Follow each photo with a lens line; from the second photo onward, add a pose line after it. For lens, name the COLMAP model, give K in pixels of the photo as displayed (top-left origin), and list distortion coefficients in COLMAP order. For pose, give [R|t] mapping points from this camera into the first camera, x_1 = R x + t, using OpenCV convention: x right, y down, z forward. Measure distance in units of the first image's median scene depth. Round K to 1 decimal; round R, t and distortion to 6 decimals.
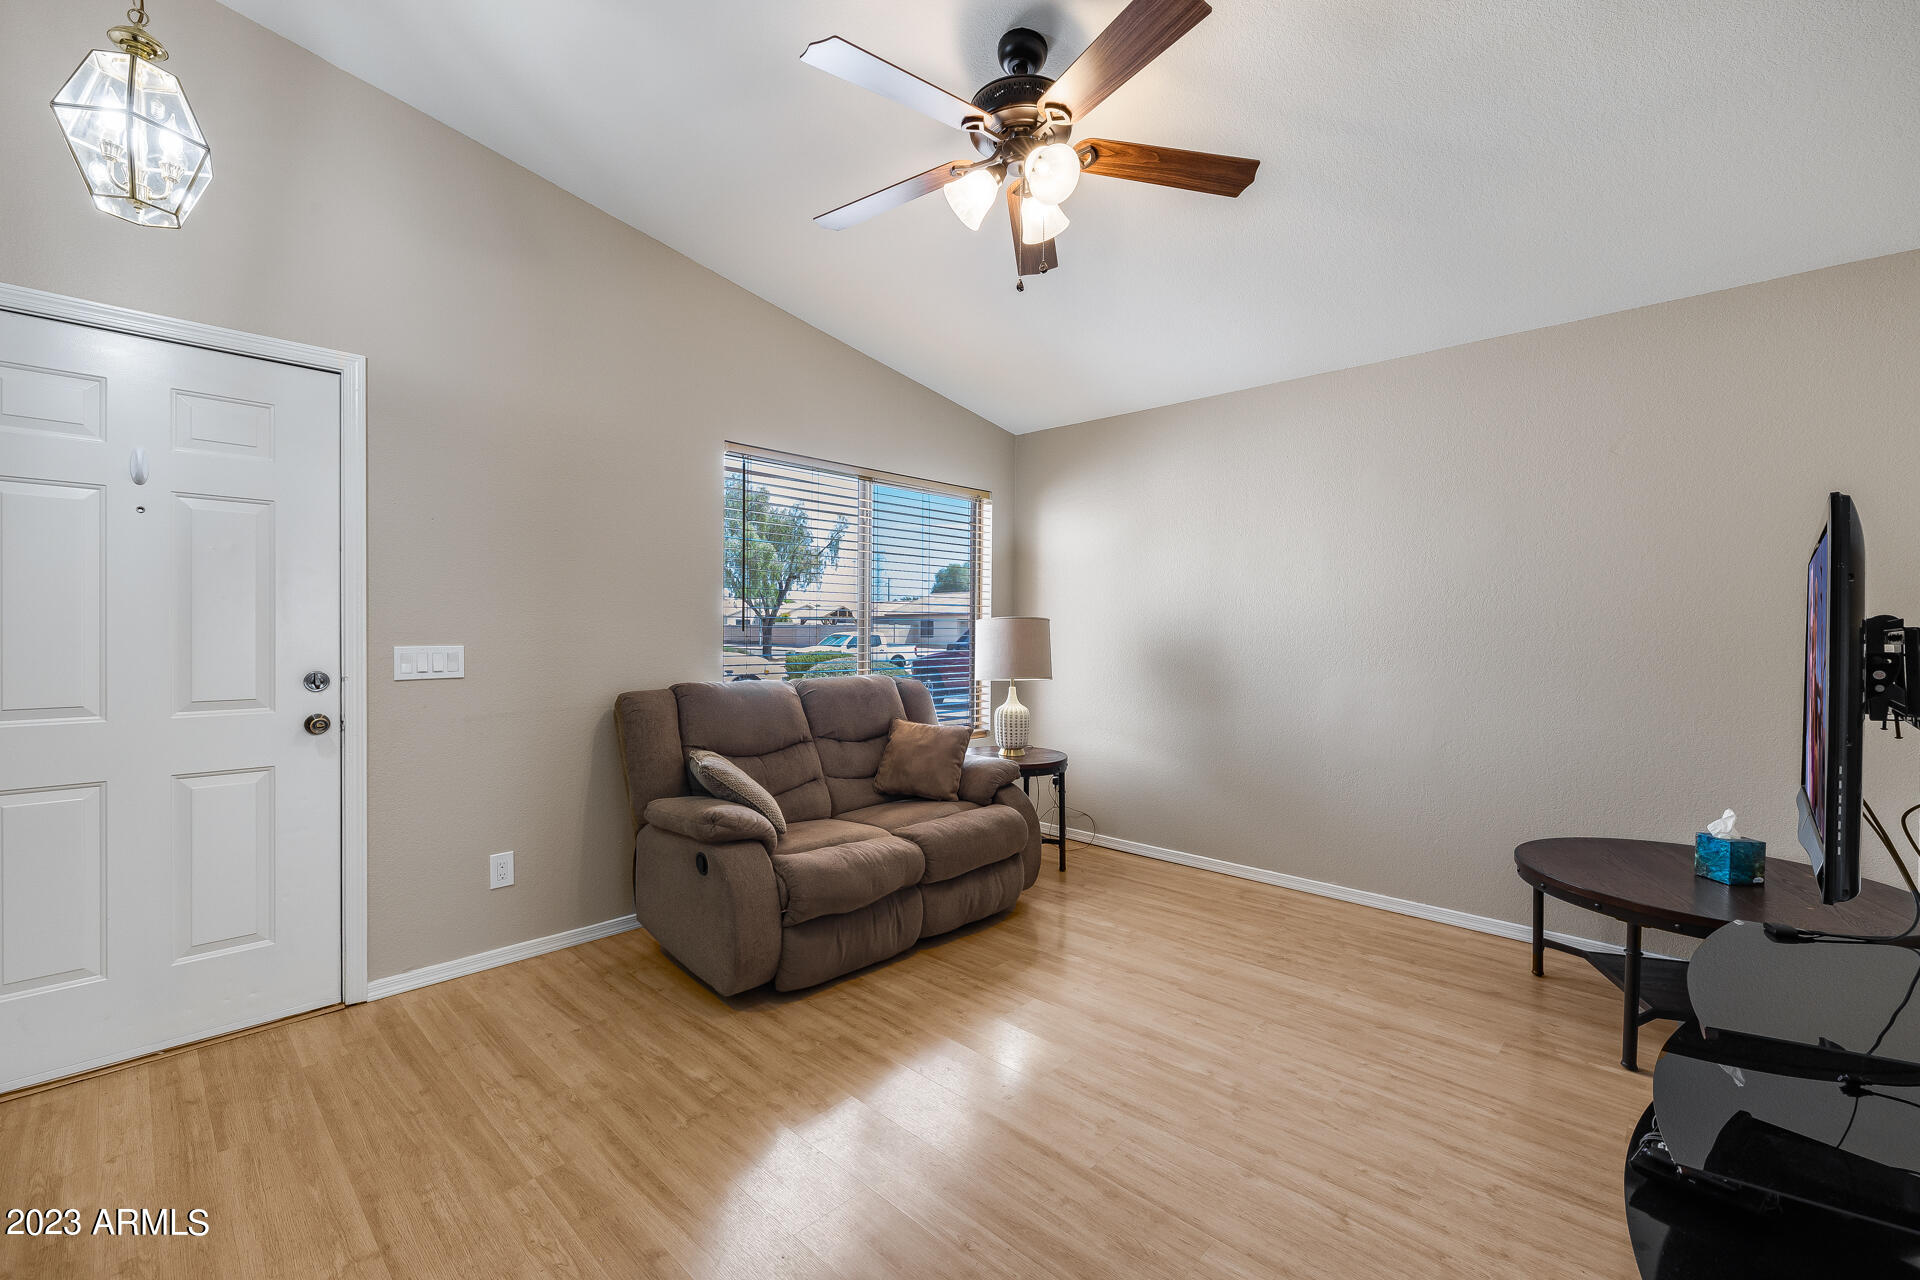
lens RADIAL K [[865.5, 0, 960.4], [0, 865.5, 642.3], [0, 0, 1]] dist [0.003521, 0.000135]
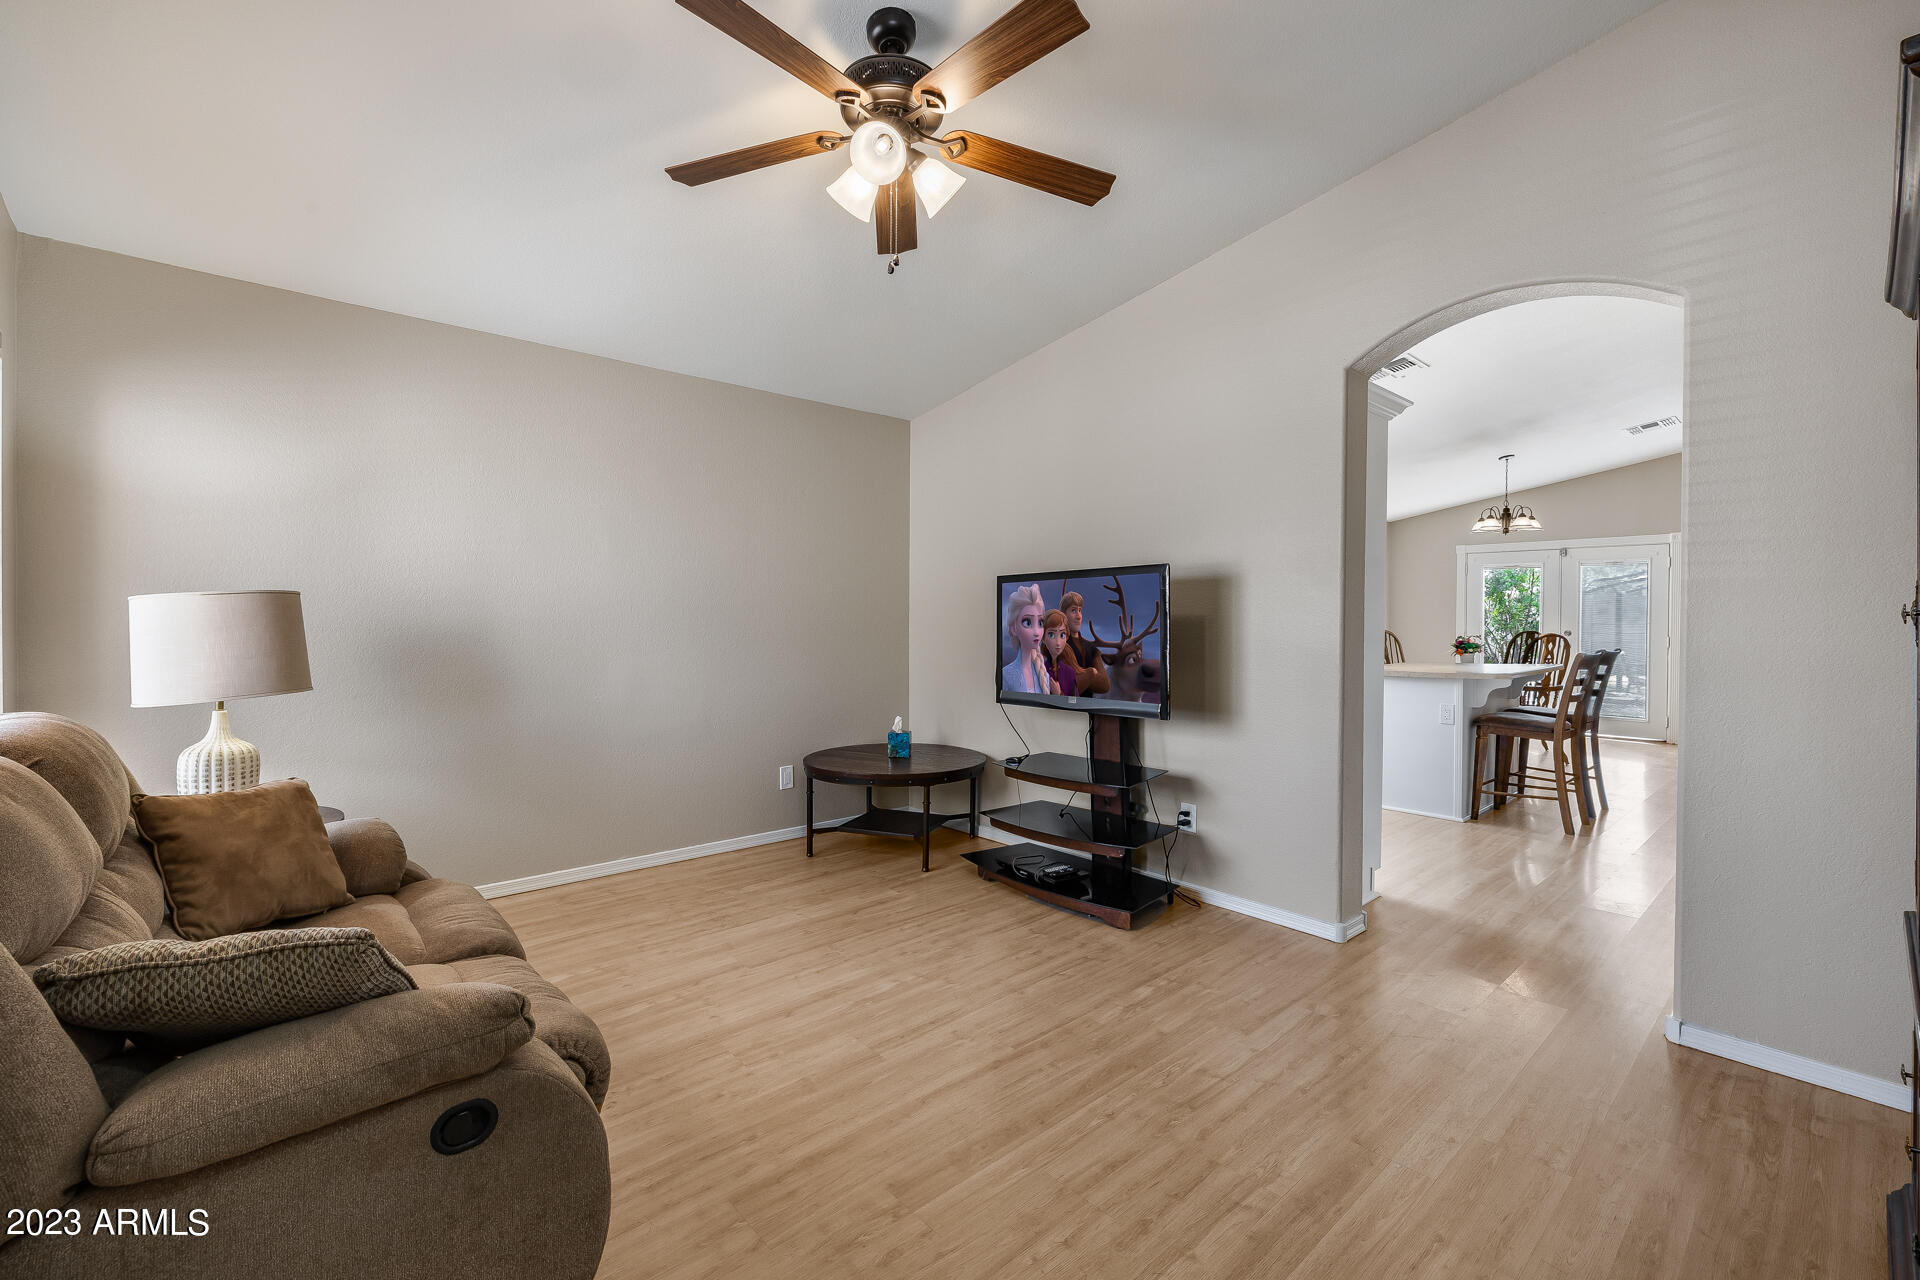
lens RADIAL K [[865.5, 0, 960.4], [0, 865.5, 631.9], [0, 0, 1]] dist [0.003521, 0.000135]
pose [[0.016525, -0.021856, 0.999625, -0.744885], [0.008693, 0.999726, 0.021715, -0.013990], [-0.999826, 0.008331, 0.016711, 0.724303]]
